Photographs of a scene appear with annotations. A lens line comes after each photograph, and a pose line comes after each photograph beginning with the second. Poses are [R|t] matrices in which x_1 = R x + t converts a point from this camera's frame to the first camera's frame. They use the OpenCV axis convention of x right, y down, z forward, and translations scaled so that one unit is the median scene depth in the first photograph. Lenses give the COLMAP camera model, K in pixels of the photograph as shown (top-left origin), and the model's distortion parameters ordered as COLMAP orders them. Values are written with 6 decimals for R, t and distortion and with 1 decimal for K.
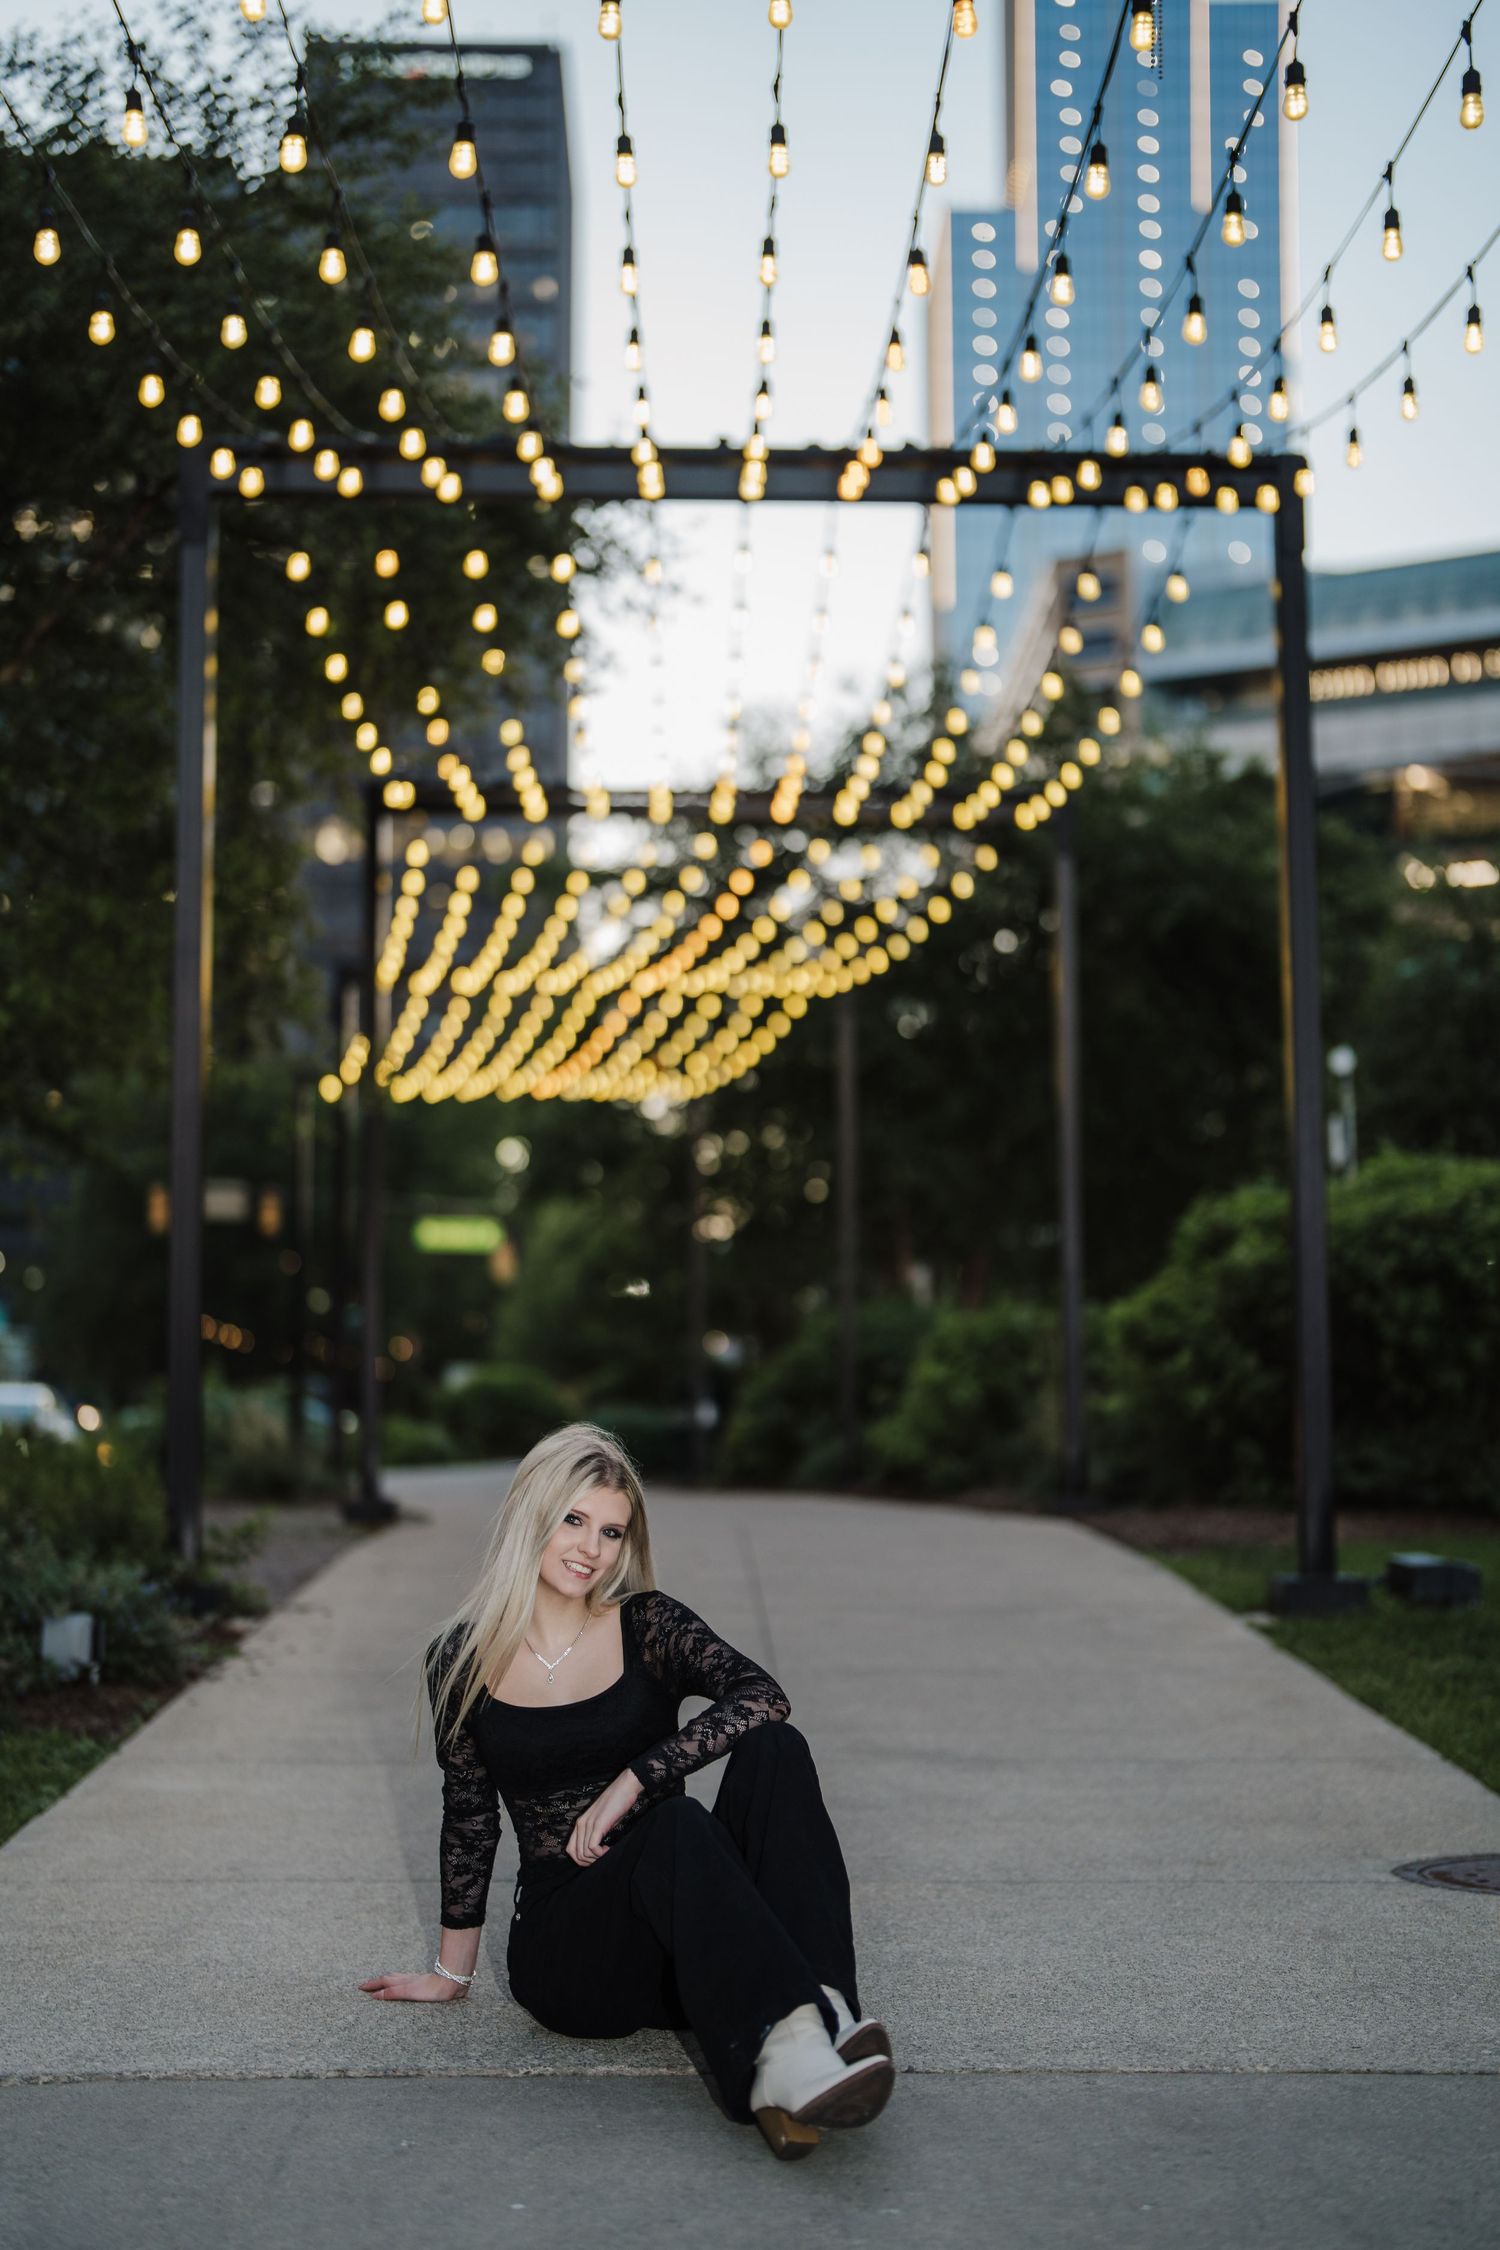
lens RADIAL K [[3192.7, 0, 759.4], [0, 3192.7, 1124.4], [0, 0, 1]] dist [-0.172629, 1.034899]
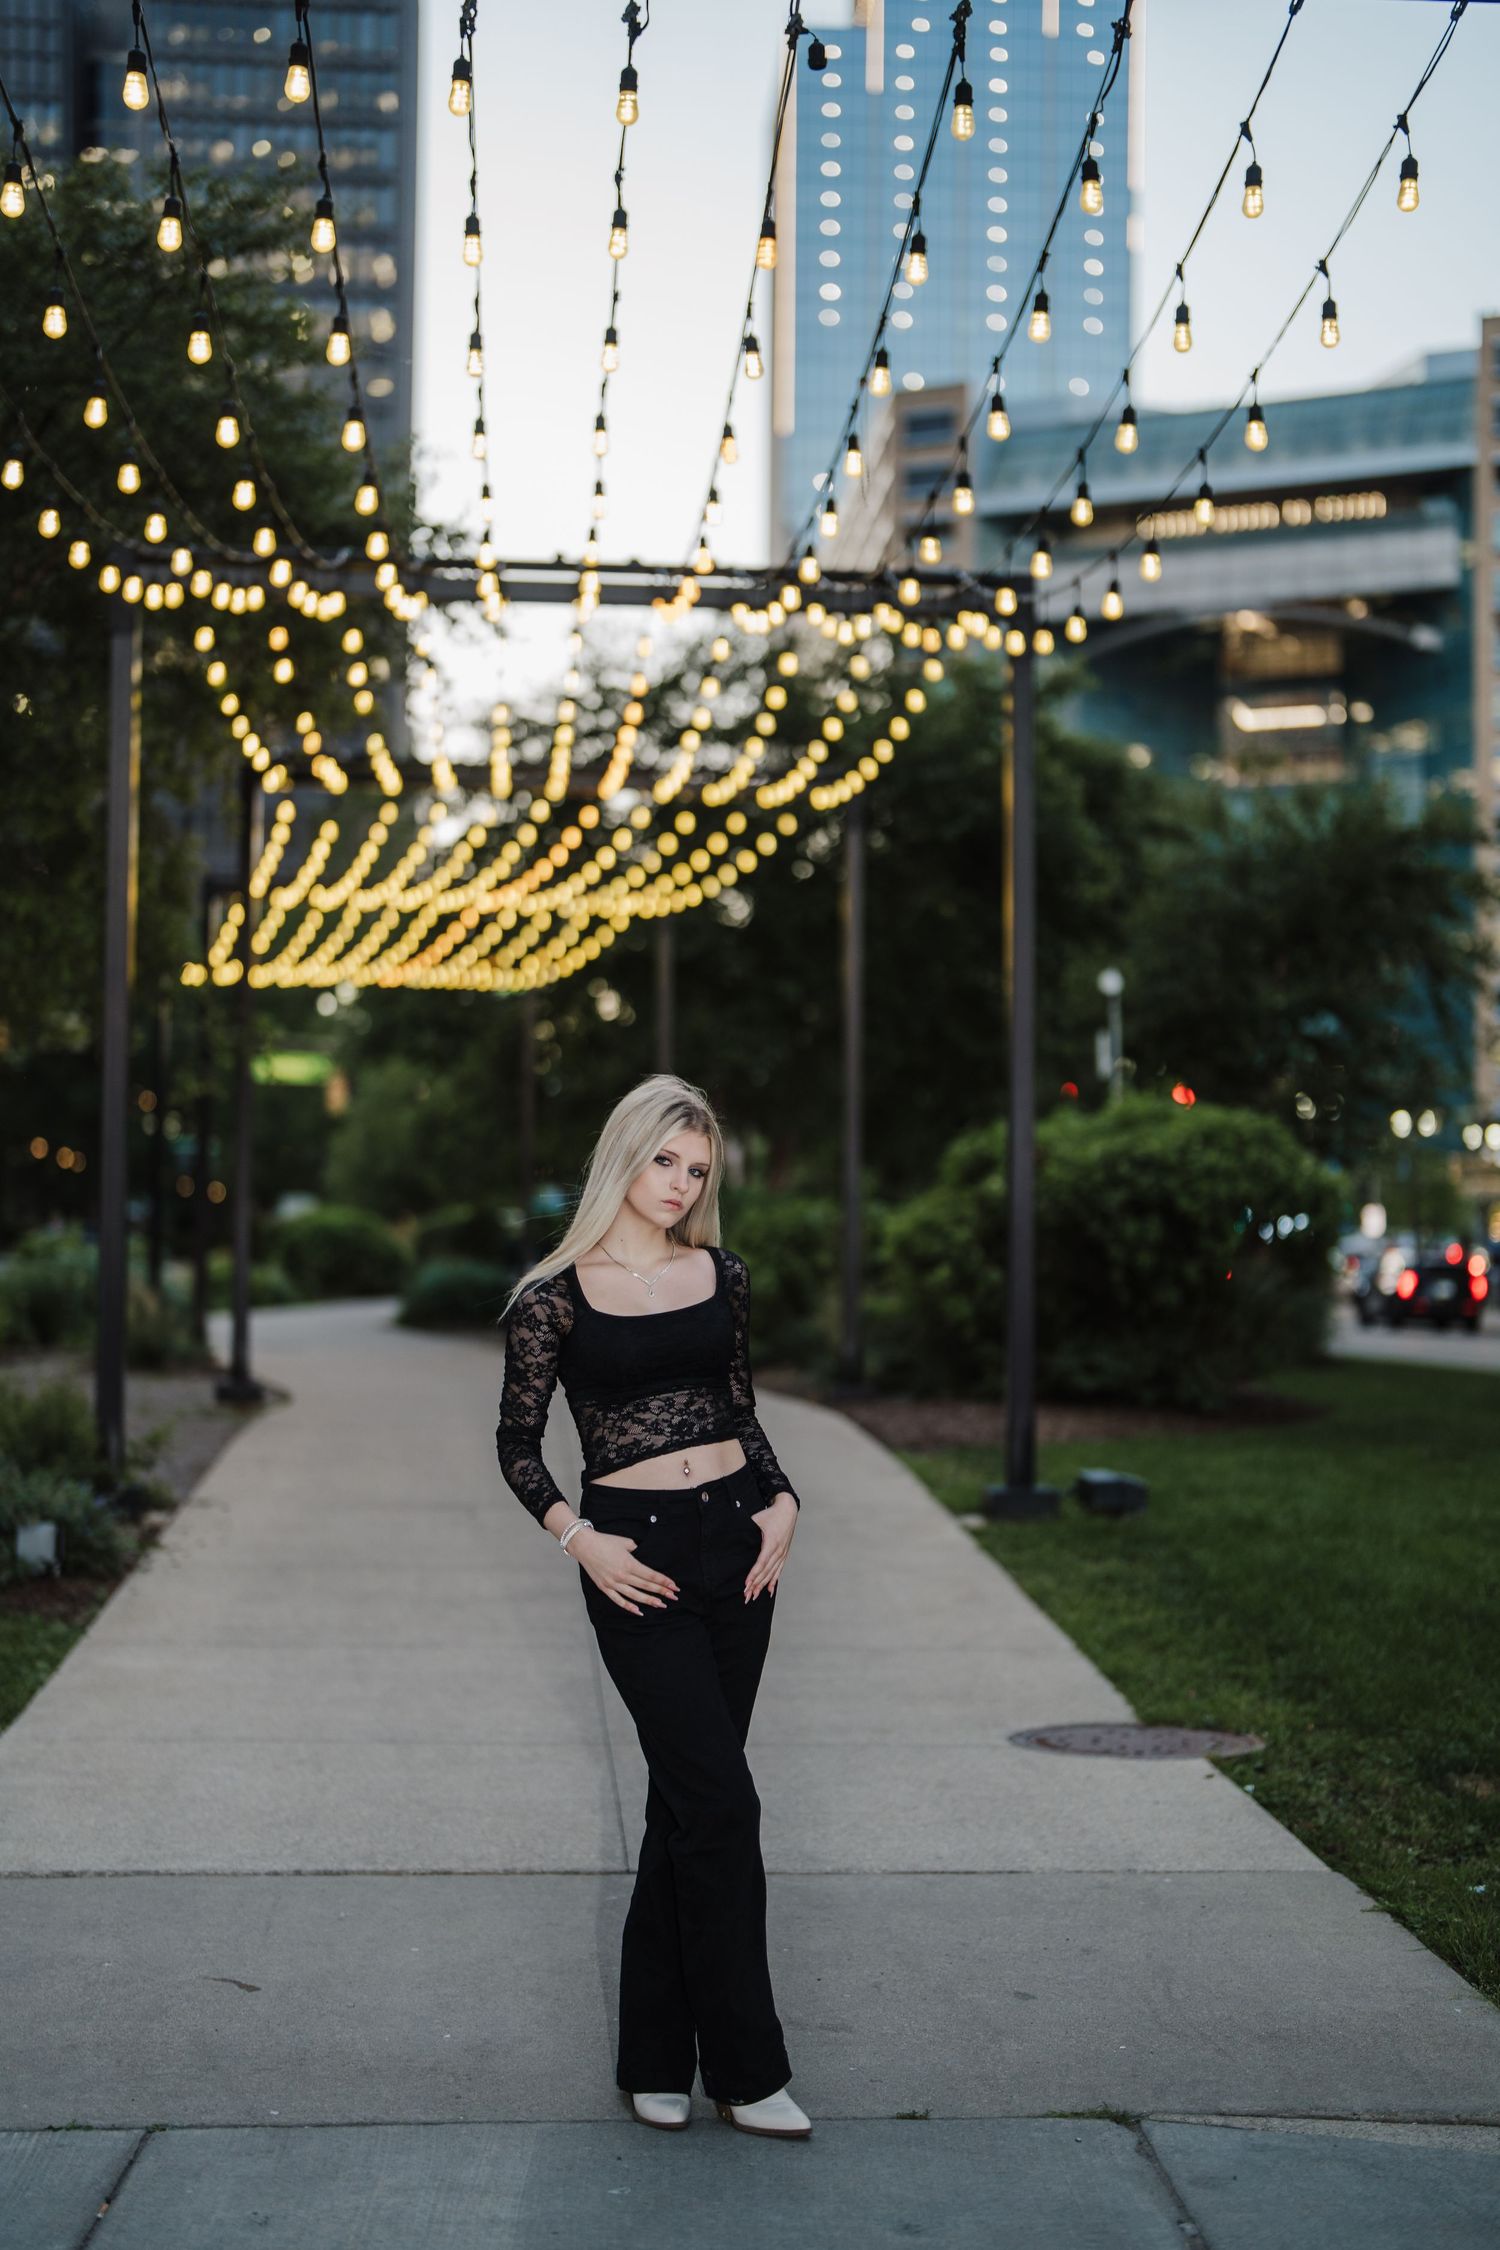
lens RADIAL K [[3192.7, 0, 759.4], [0, 3192.7, 1124.4], [0, 0, 1]] dist [-0.172629, 1.034899]
pose [[0.998440, 0.015501, 0.053635, 0.003526], [-0.018583, 0.998176, 0.057444, -0.071772], [-0.052647, -0.058351, 0.996907, -0.241822]]
